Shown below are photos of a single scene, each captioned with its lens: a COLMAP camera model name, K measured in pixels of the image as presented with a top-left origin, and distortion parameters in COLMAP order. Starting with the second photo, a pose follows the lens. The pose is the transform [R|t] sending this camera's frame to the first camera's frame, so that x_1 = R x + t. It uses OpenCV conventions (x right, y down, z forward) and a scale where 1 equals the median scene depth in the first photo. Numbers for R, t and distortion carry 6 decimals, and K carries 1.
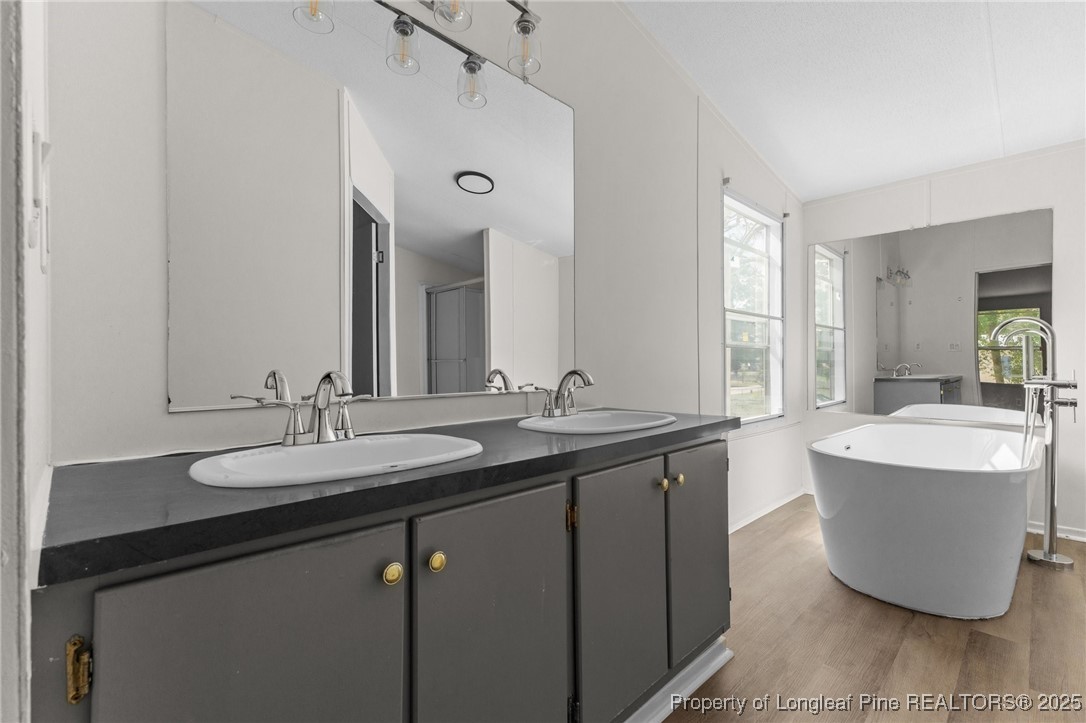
lens RADIAL K [[480.3, 0, 542.7], [0, 480.3, 360.8], [0, 0, 1]] dist [0.008628, 0.000572]
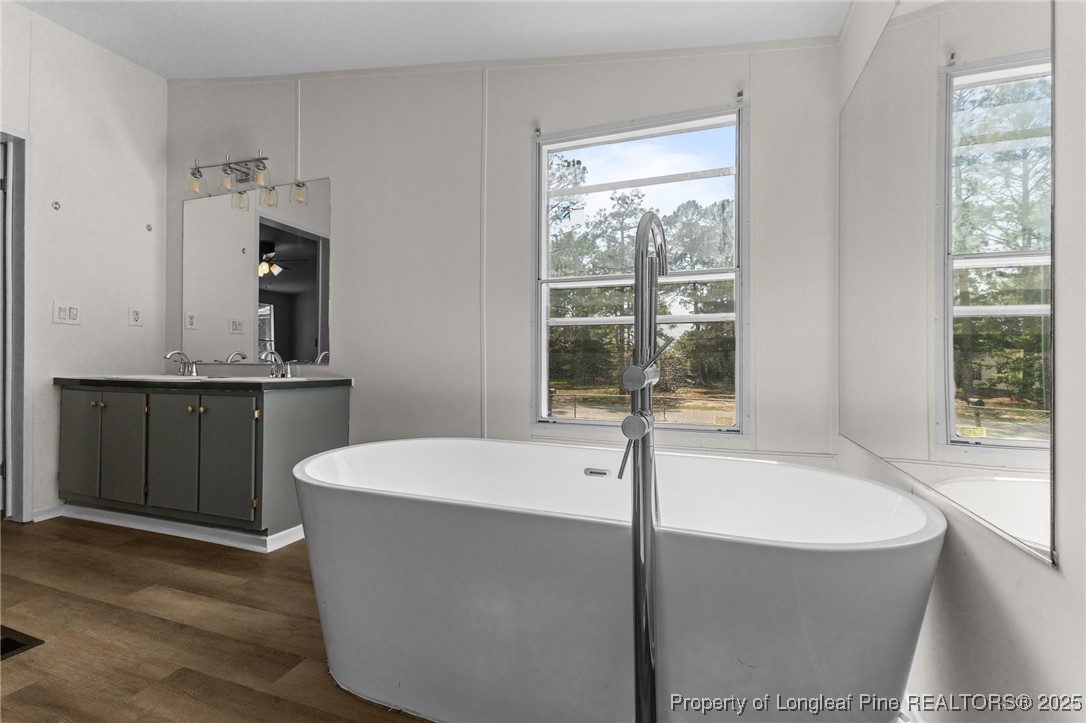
lens RADIAL K [[480.3, 0, 542.6], [0, 480.3, 357.5], [0, 0, 1]] dist [0.008628, 0.000572]
pose [[0.438635, 0.003364, -0.898659, 2.019207], [-0.016550, 0.999854, -0.004335, 0.056170], [0.898513, 0.016774, 0.438627, 1.128307]]
